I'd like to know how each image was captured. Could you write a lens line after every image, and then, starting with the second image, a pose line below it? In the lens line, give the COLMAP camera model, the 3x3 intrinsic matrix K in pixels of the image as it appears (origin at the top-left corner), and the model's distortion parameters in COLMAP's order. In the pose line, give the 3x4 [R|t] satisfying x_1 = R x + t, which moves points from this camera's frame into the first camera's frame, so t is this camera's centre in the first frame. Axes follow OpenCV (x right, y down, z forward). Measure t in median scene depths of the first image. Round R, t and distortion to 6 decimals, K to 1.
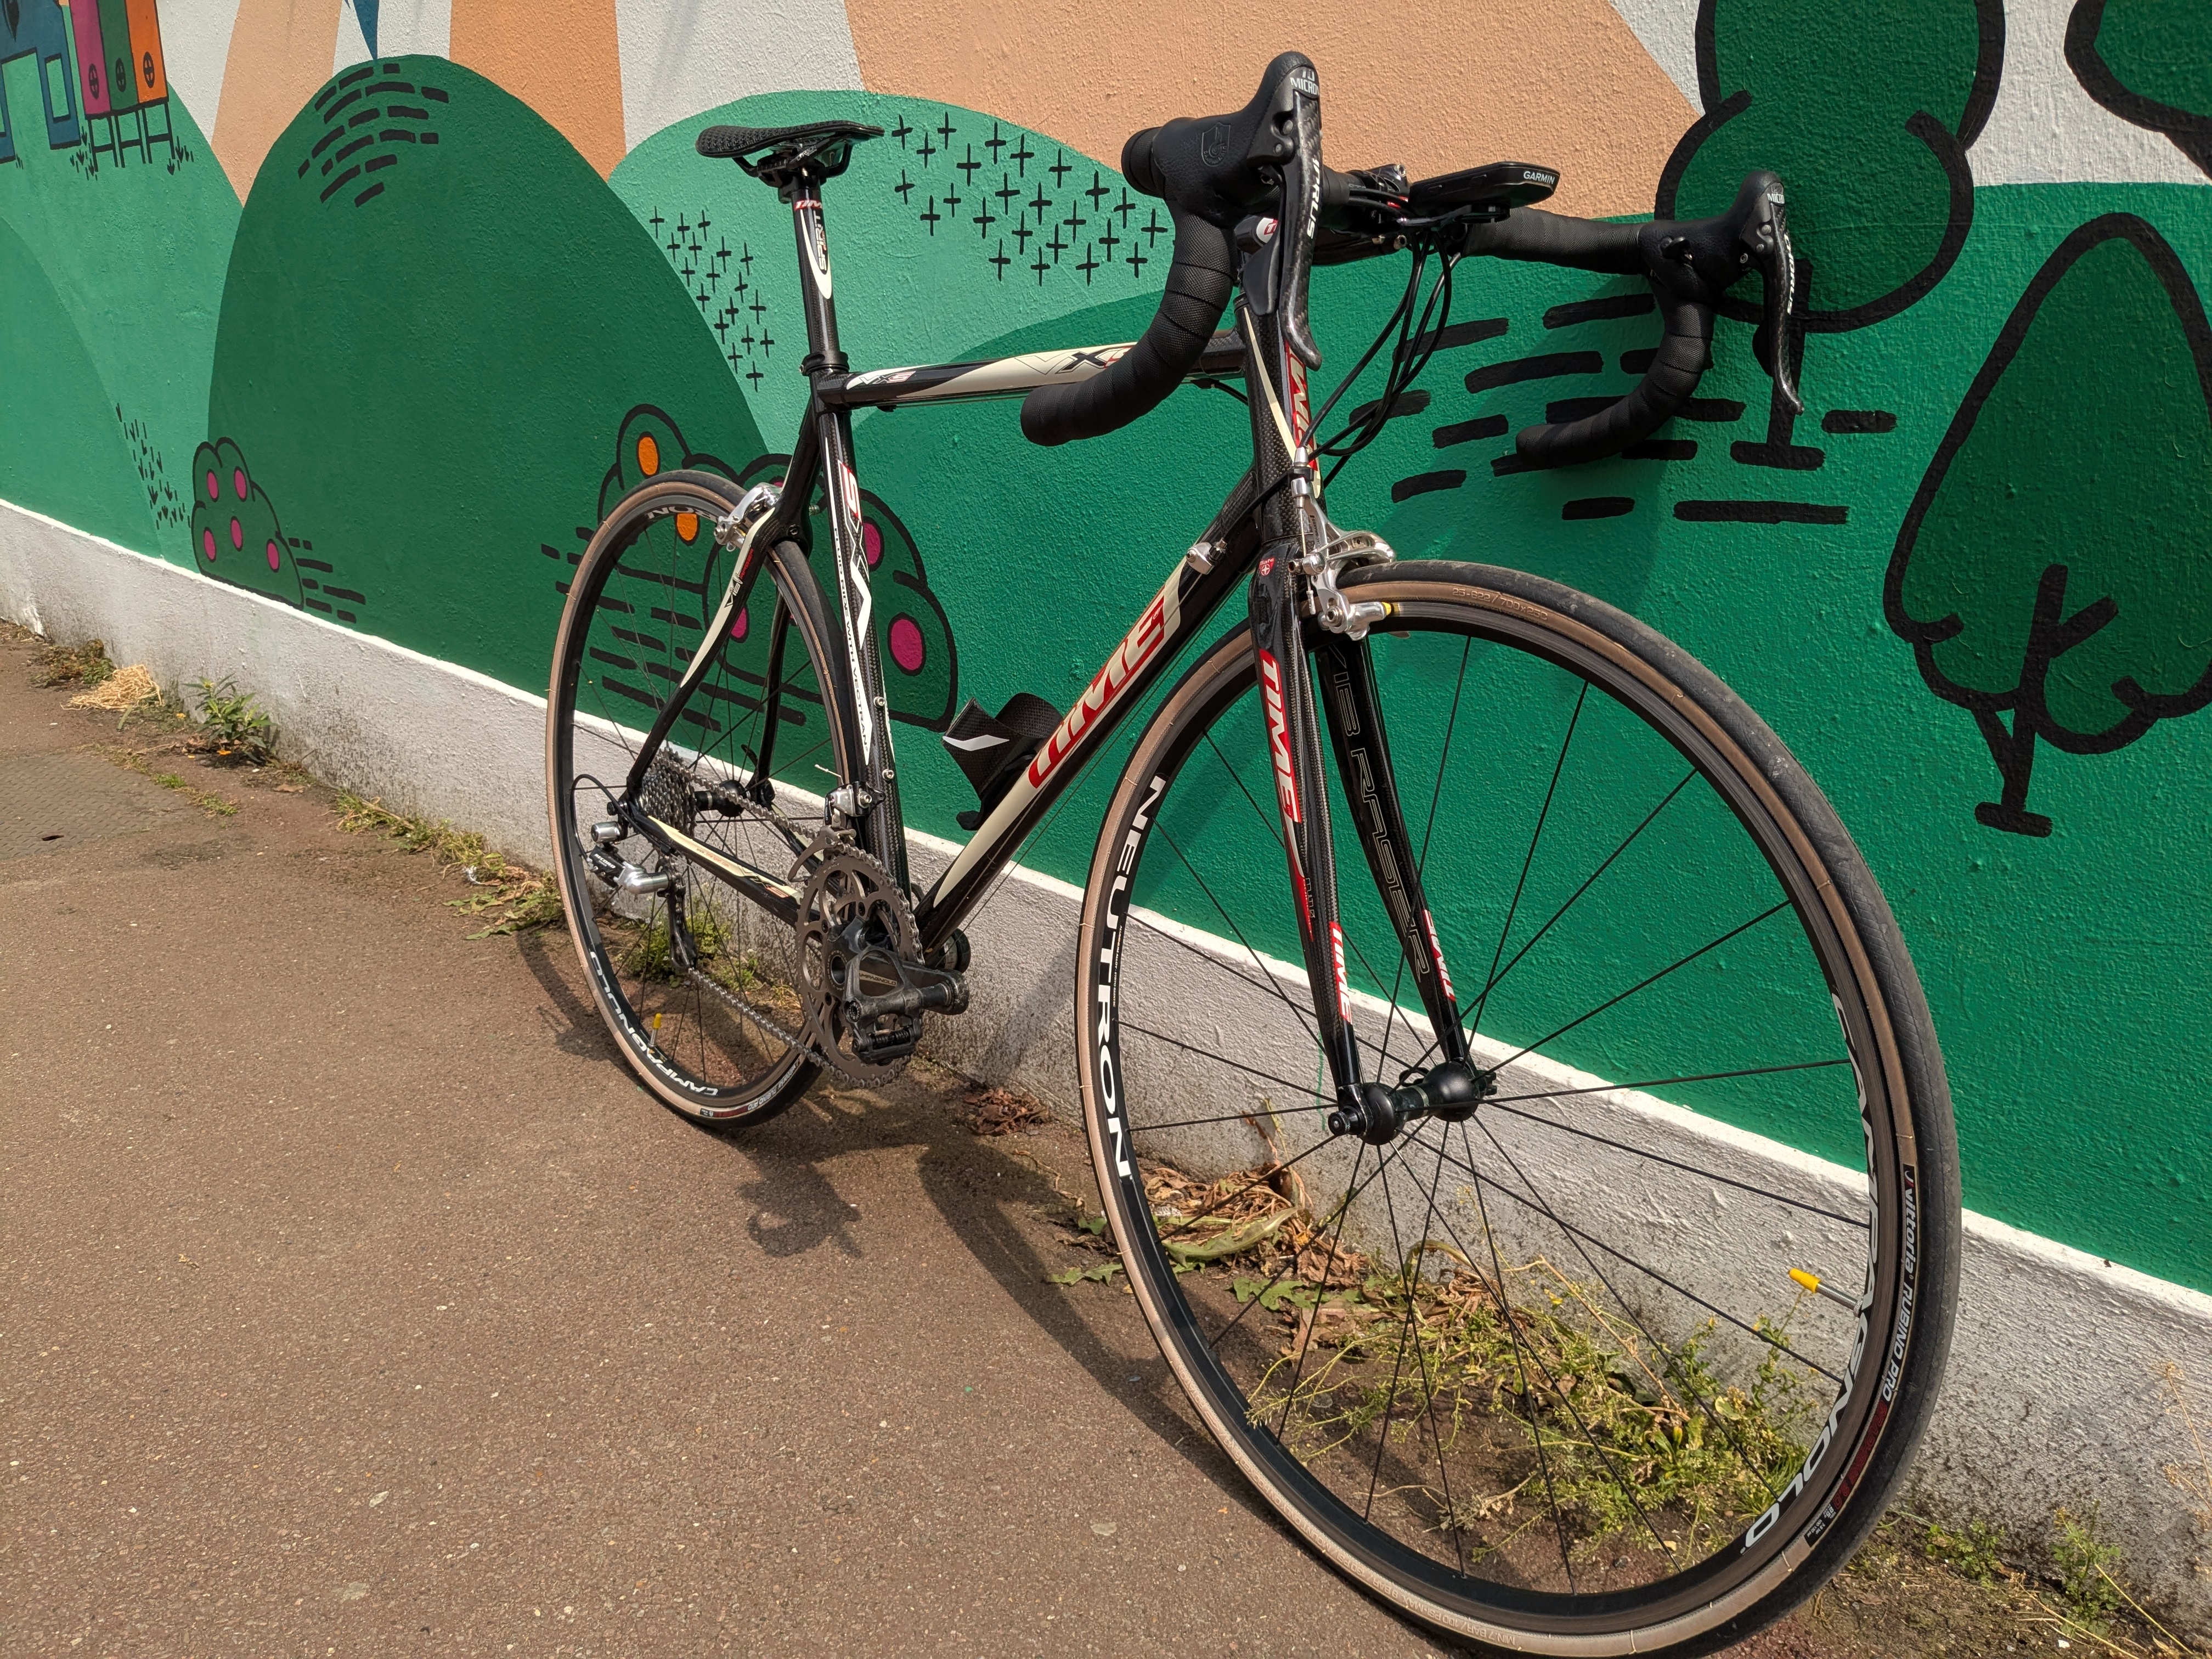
lens RADIAL K [[1767.5, 0, 1121.5], [0, 1767.5, 798.1], [0, 0, 1]] dist [0.039868, -0.085988]
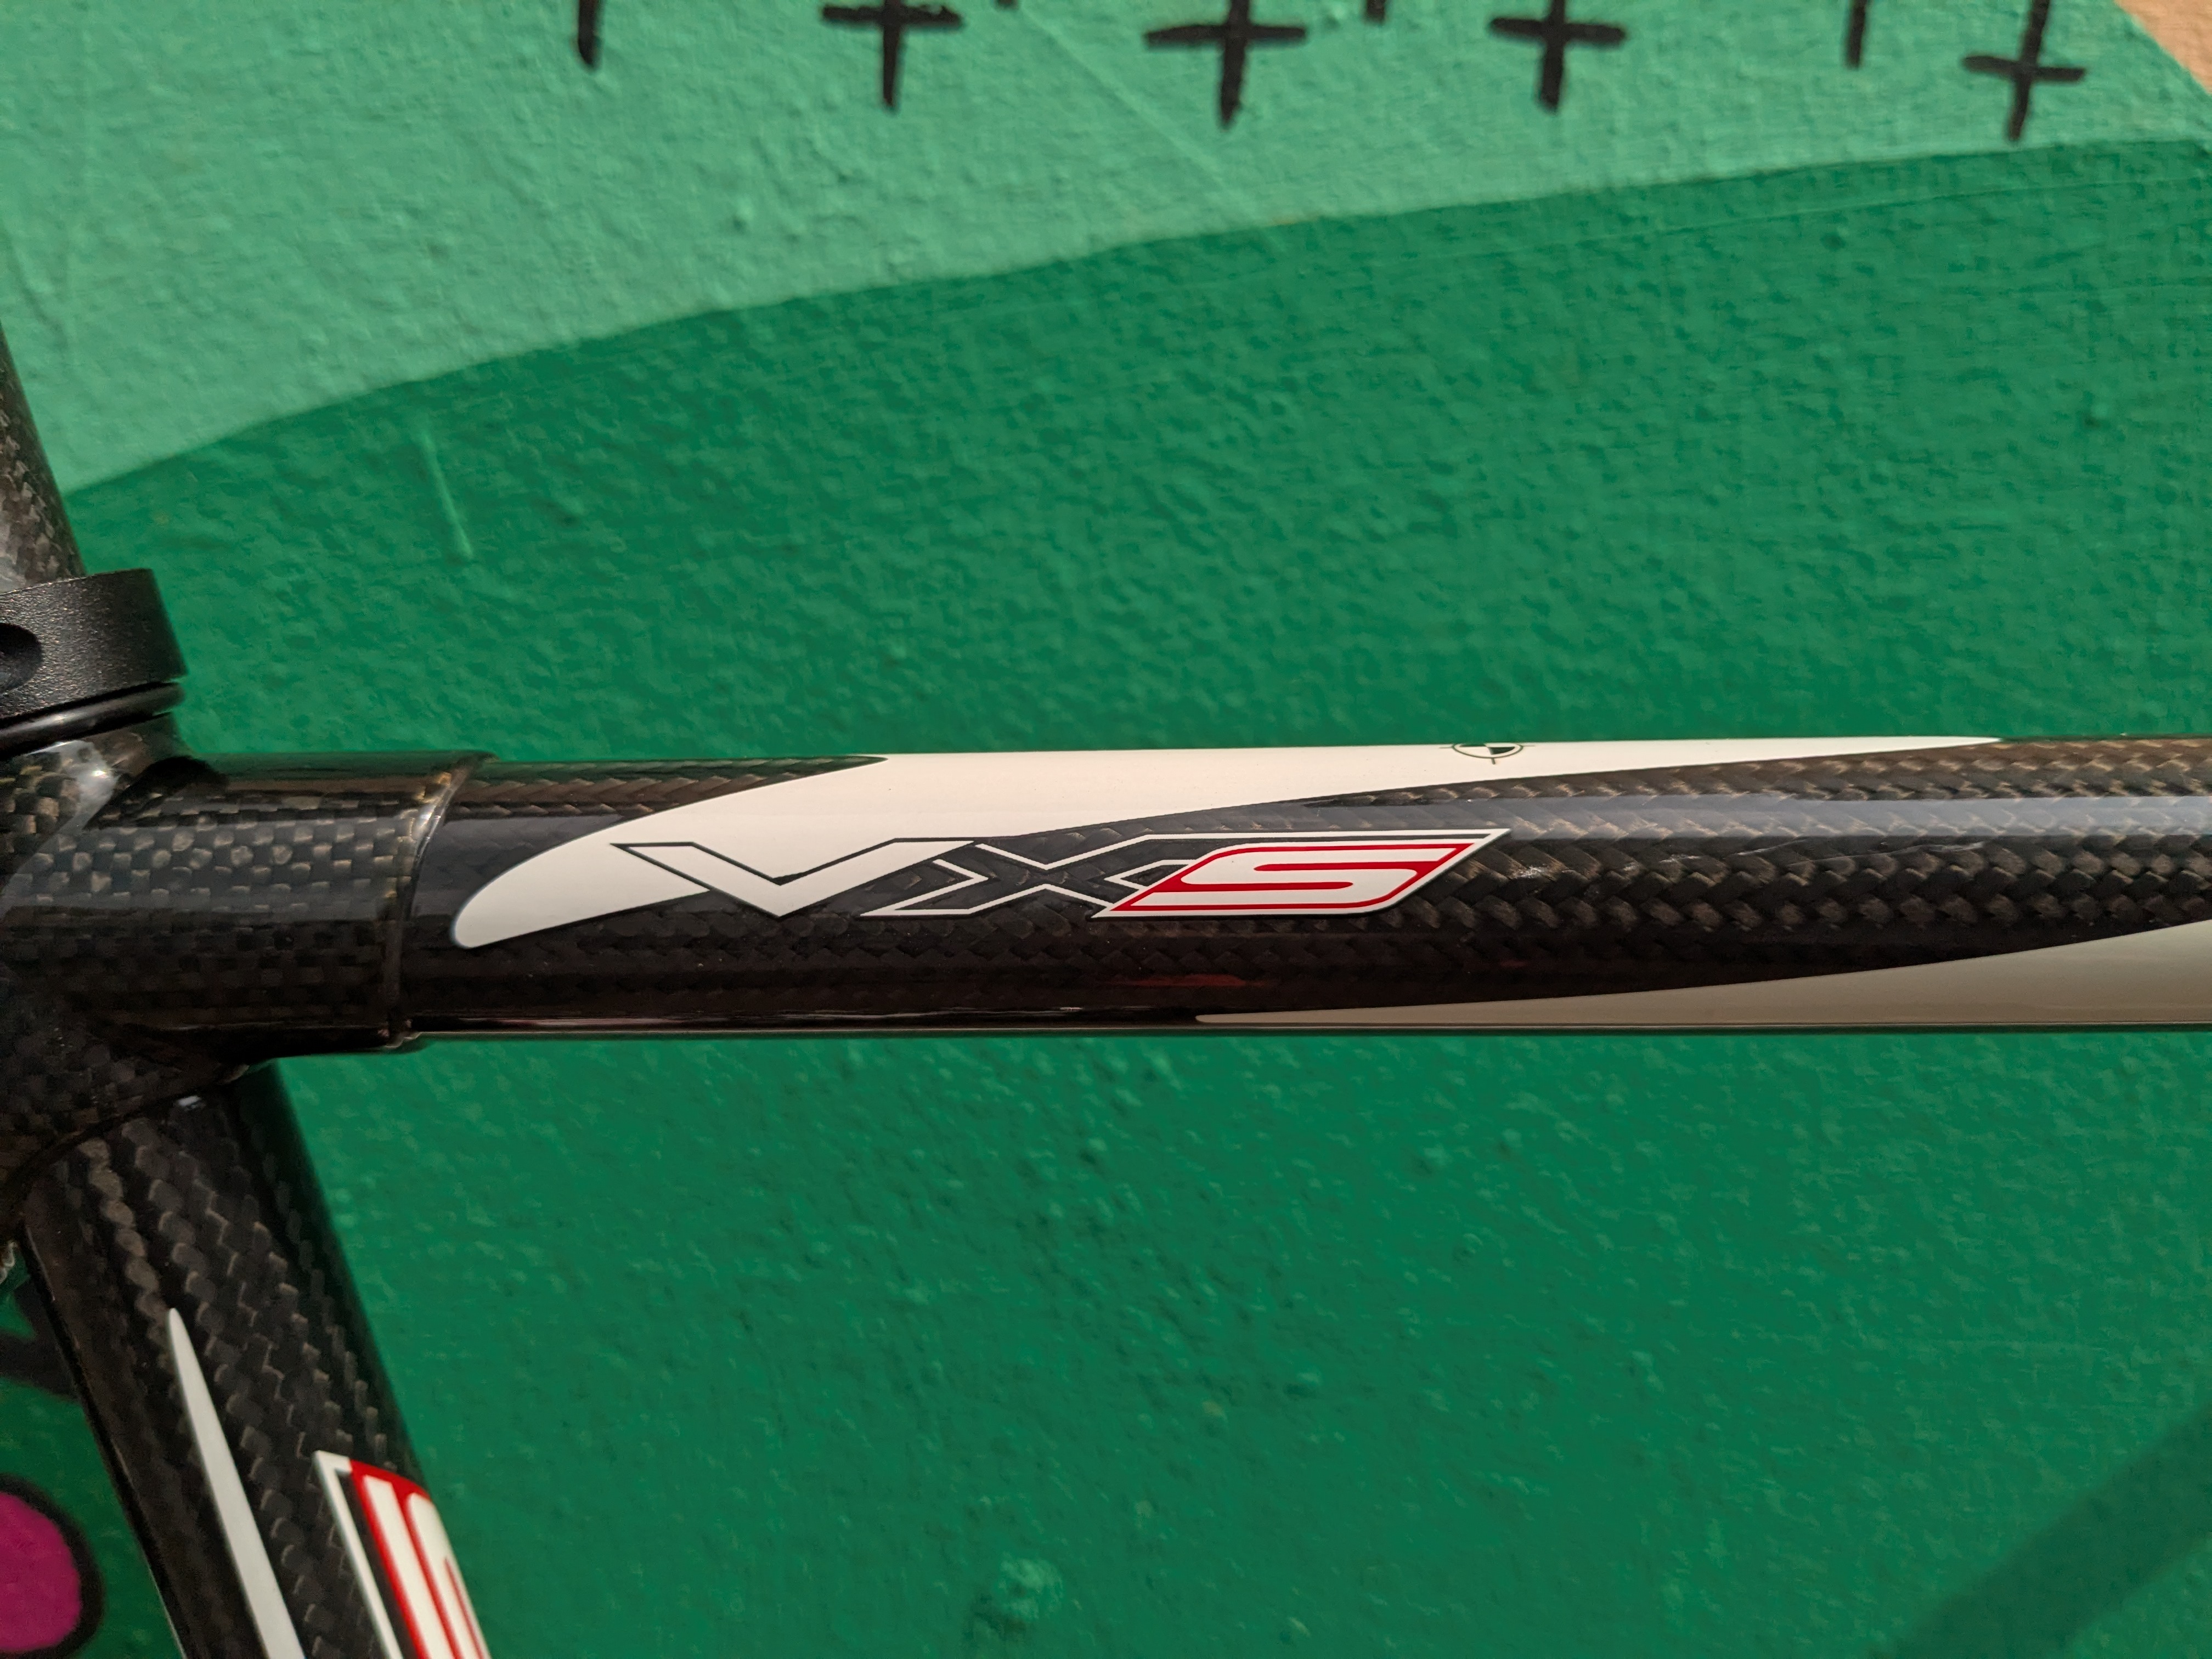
lens RADIAL K [[1767.5, 0, 1098.8], [0, 1767.5, 794.8], [0, 0, 1]] dist [0.039868, -0.085988]
pose [[0.697921, -0.182690, 0.692482, -0.199738], [0.143487, 0.982981, 0.114716, -0.243860], [-0.701654, 0.019299, 0.712256, 0.885169]]
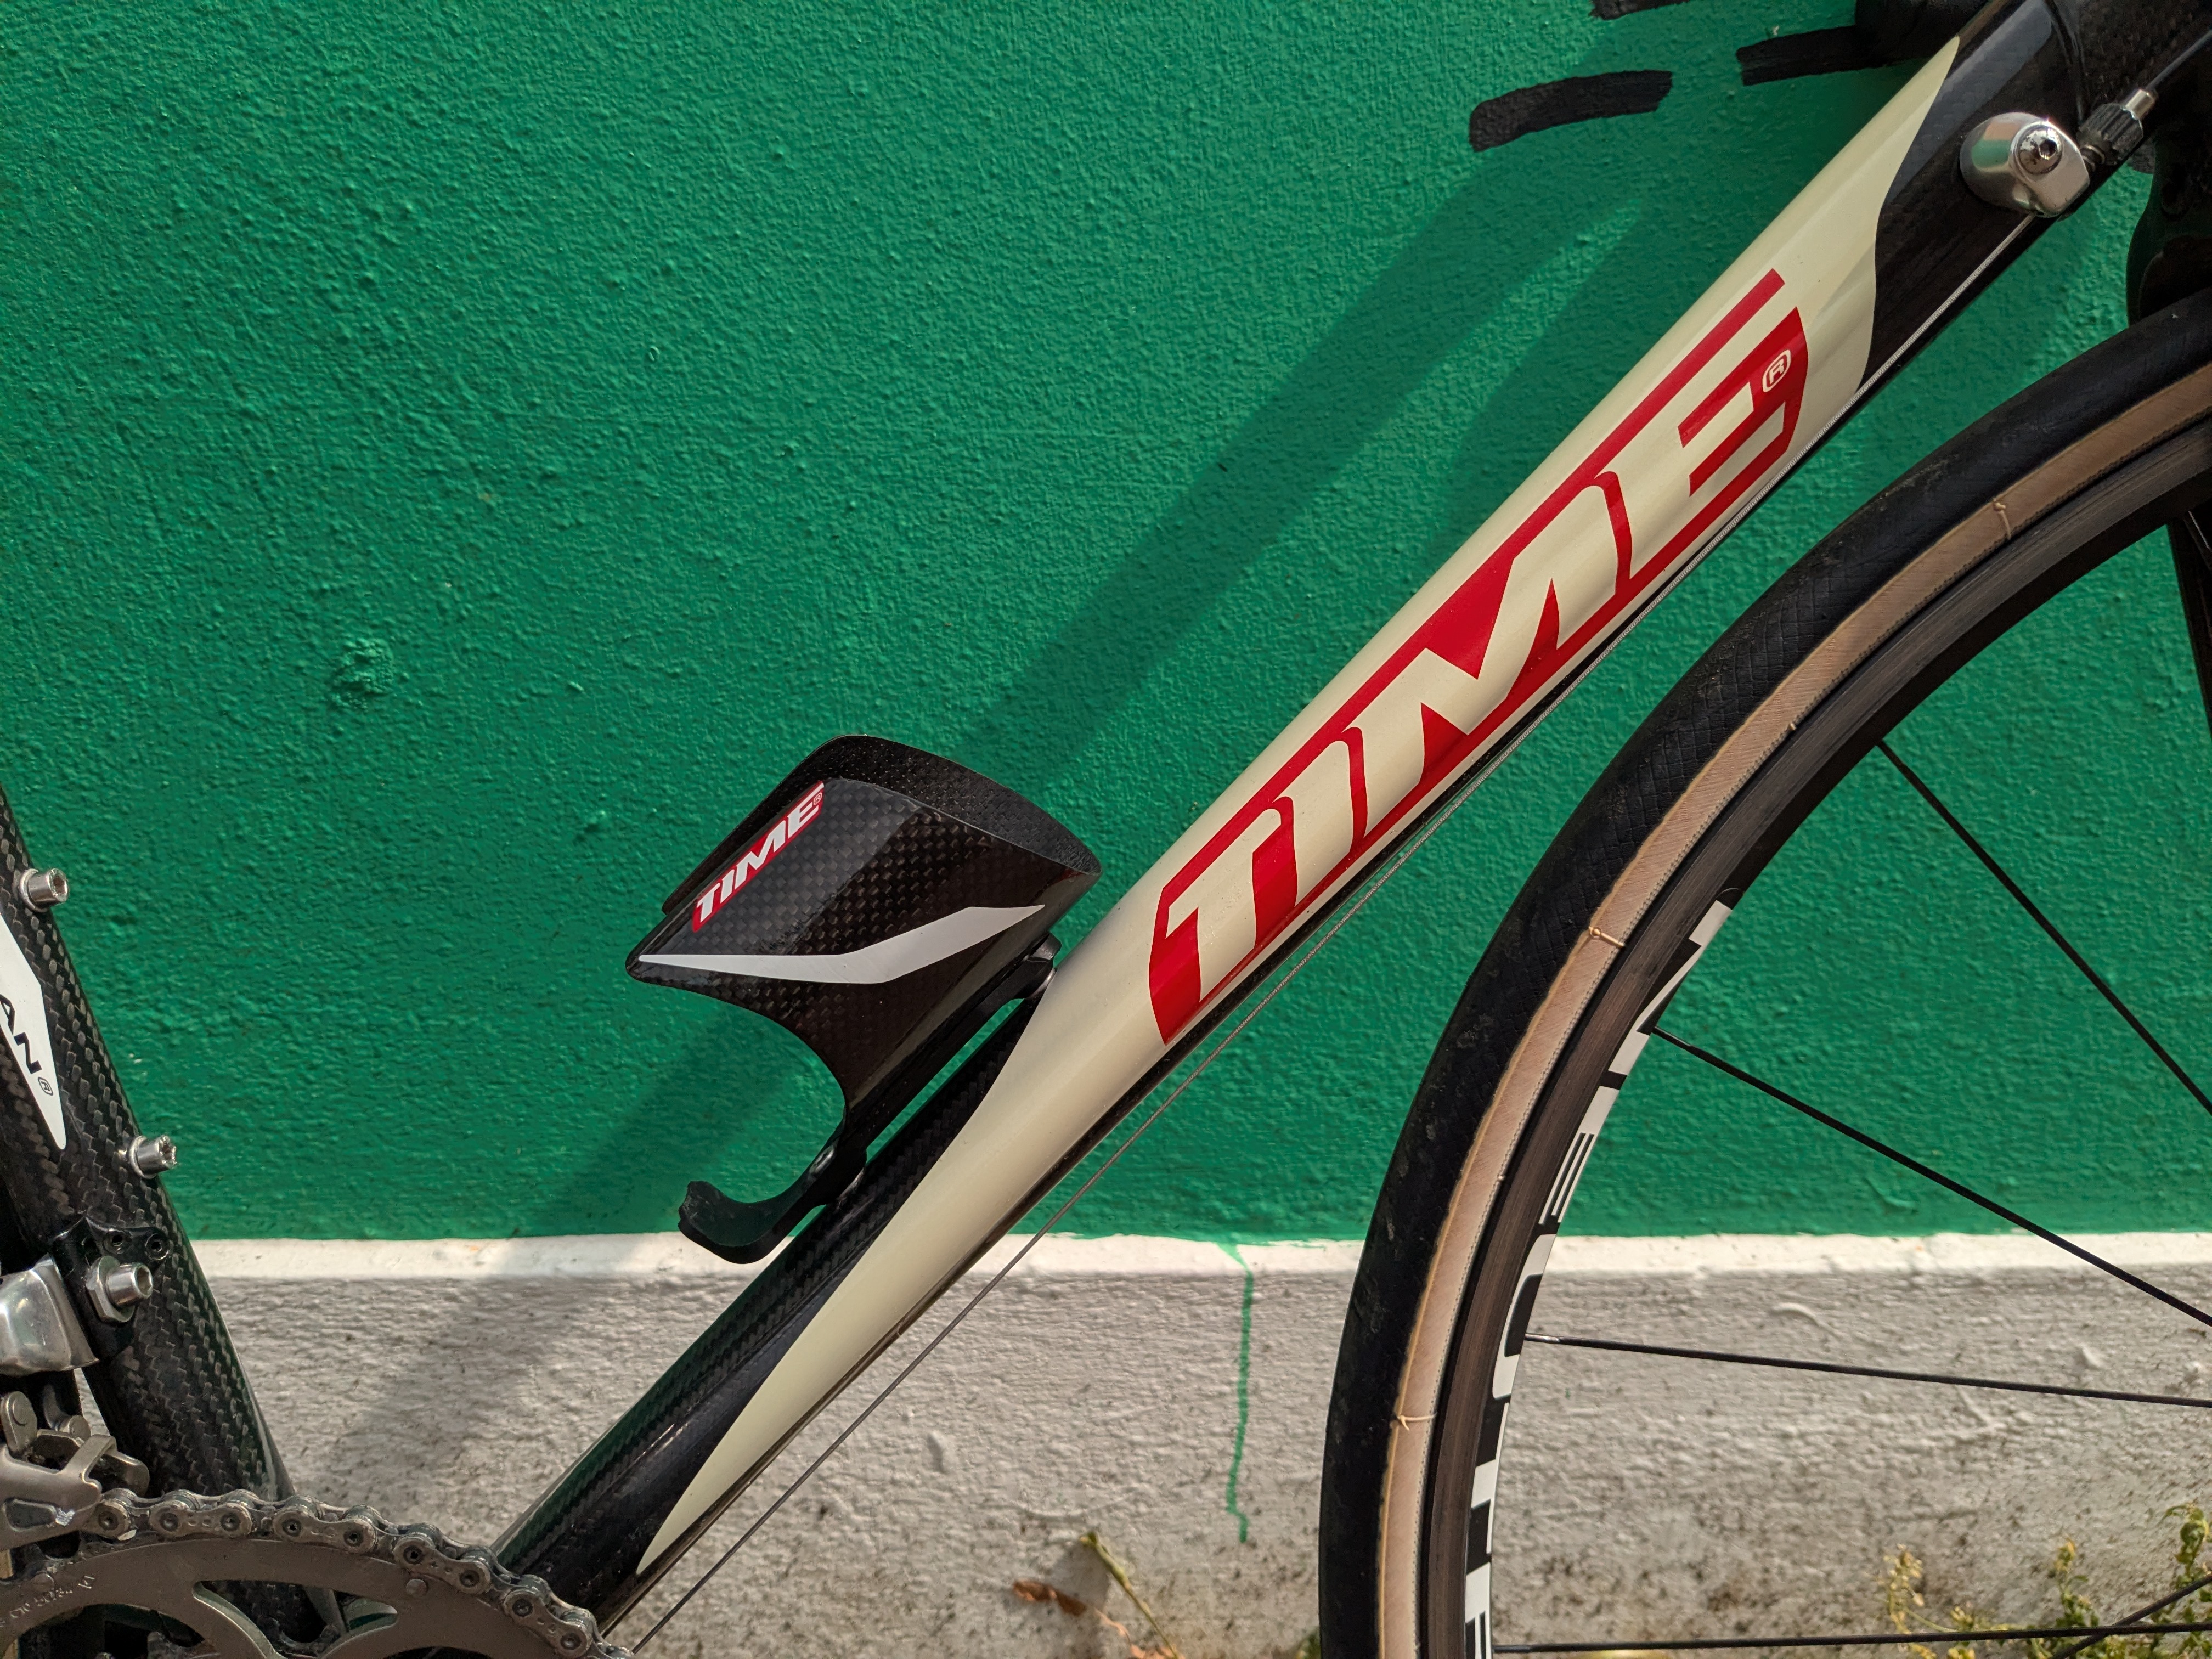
lens RADIAL K [[1767.5, 0, 1128.4], [0, 1767.5, 784.4], [0, 0, 1]] dist [0.039868, -0.085988]
pose [[0.605776, -0.195469, 0.771250, -0.235992], [0.169307, 0.978820, 0.115095, -0.072340], [-0.777413, 0.060856, 0.626040, 0.727291]]
